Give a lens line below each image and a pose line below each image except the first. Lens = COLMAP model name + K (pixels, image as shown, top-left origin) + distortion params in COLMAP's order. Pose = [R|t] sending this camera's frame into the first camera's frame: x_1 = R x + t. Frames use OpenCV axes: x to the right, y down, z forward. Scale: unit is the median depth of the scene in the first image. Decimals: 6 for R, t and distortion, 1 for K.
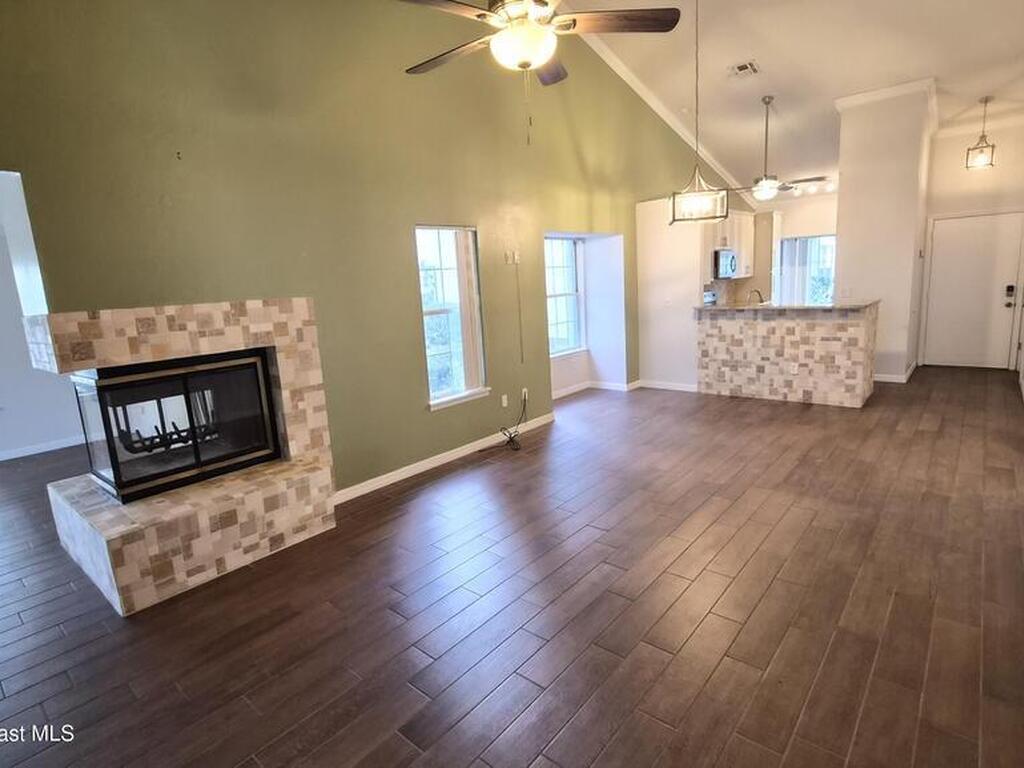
lens RADIAL K [[540.1, 0, 515.8], [0, 540.1, 374.6], [0, 0, 1]] dist [-0.000414, -0.000676]
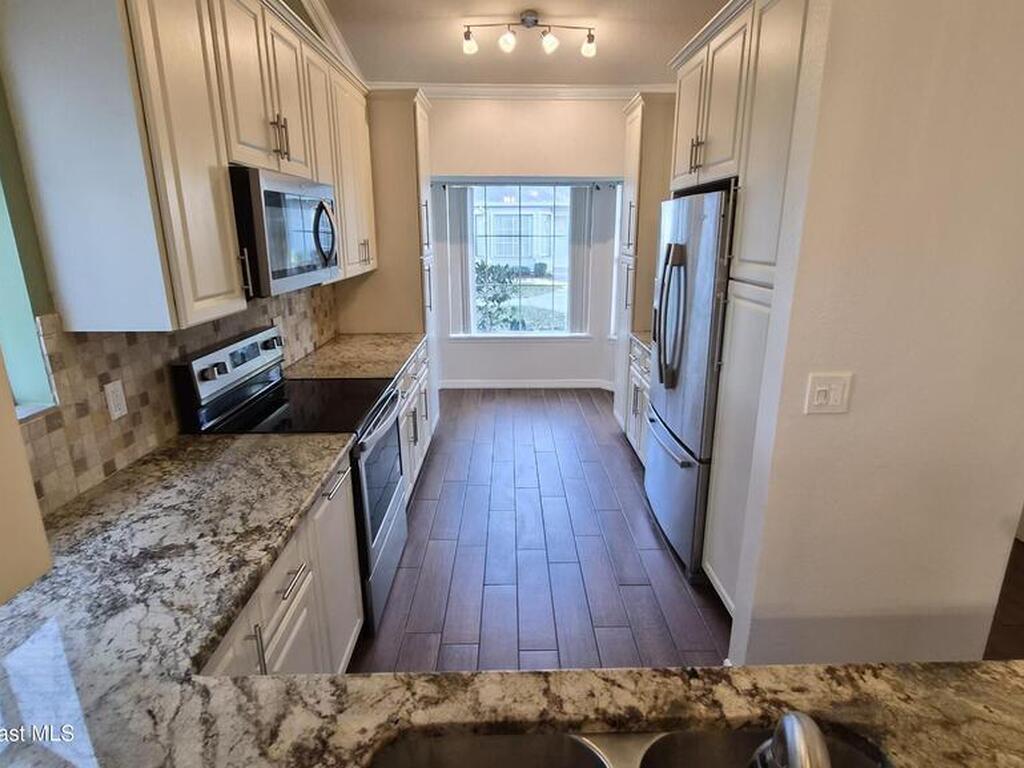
lens RADIAL K [[540.1, 0, 515.8], [0, 540.1, 374.6], [0, 0, 1]] dist [-0.000414, -0.000676]
pose [[0.749985, -0.117800, 0.650880, 0.406781], [0.074075, 0.992782, 0.094325, -0.215703], [-0.657294, -0.022529, 0.753298, 1.025928]]
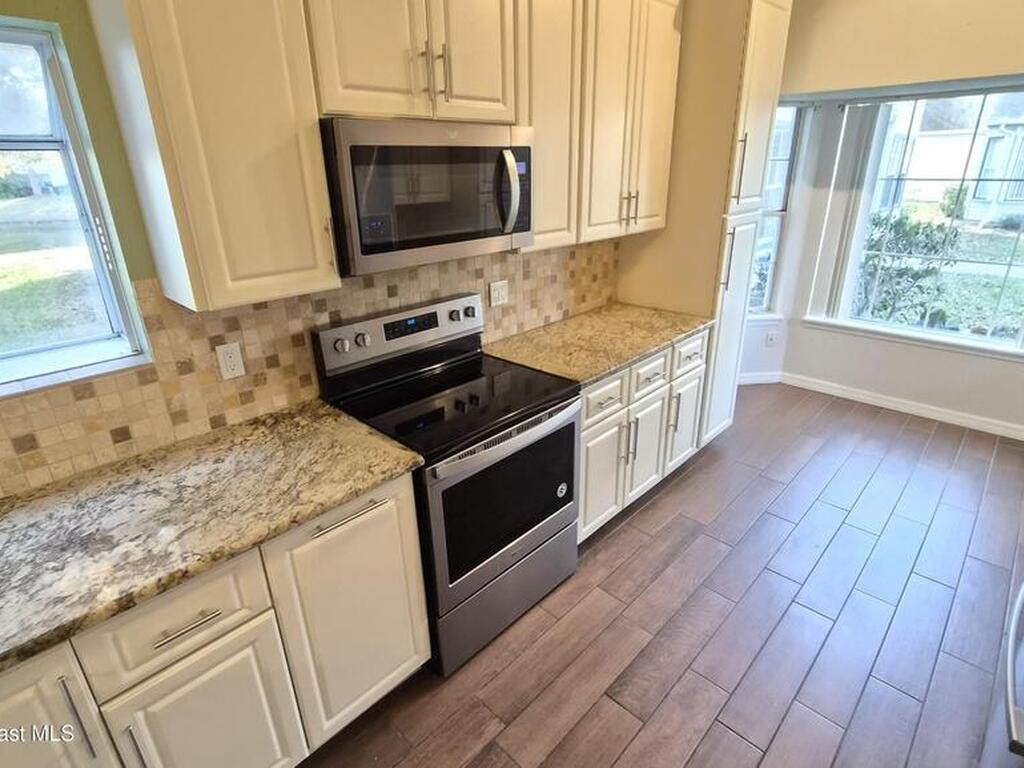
lens RADIAL K [[540.1, 0, 515.8], [0, 540.1, 374.6], [0, 0, 1]] dist [-0.000414, -0.000676]
pose [[0.997366, 0.057873, -0.043723, 0.589300], [-0.048097, 0.978906, 0.198570, -0.248357], [0.054292, -0.195944, 0.979111, 1.086856]]
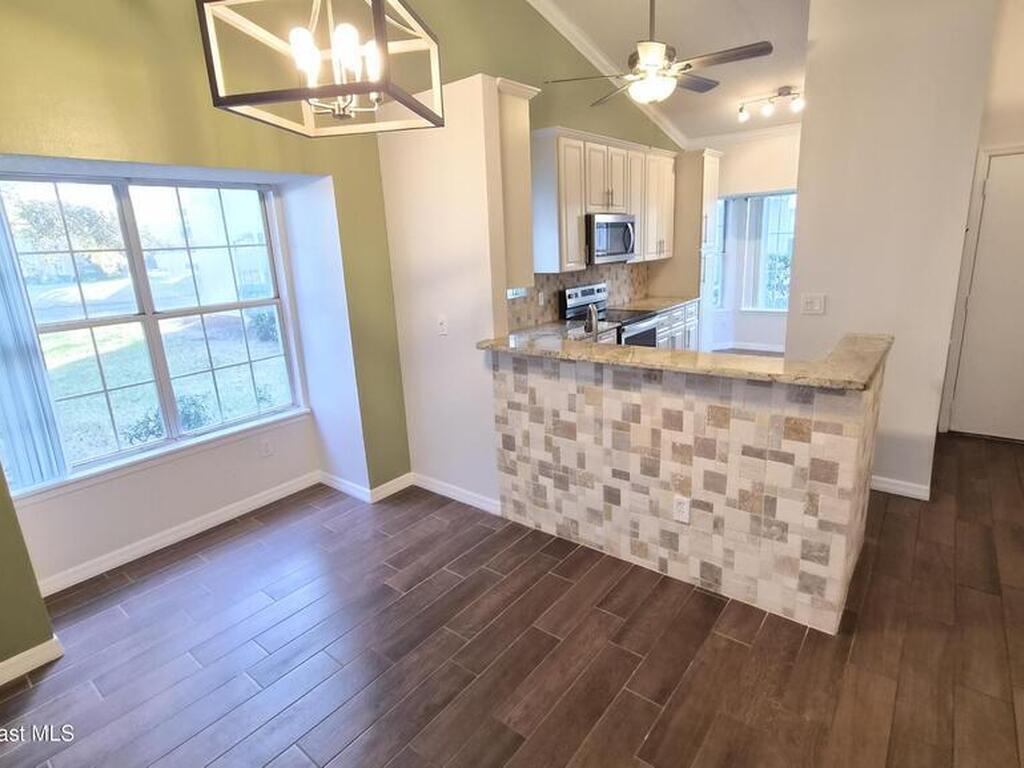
lens RADIAL K [[540.1, 0, 515.8], [0, 540.1, 374.6], [0, 0, 1]] dist [-0.000414, -0.000676]
pose [[0.999244, -0.002043, 0.038820, 0.365145], [-0.000458, 0.997930, 0.064314, -0.135778], [-0.038871, -0.064283, 0.997174, 0.587925]]
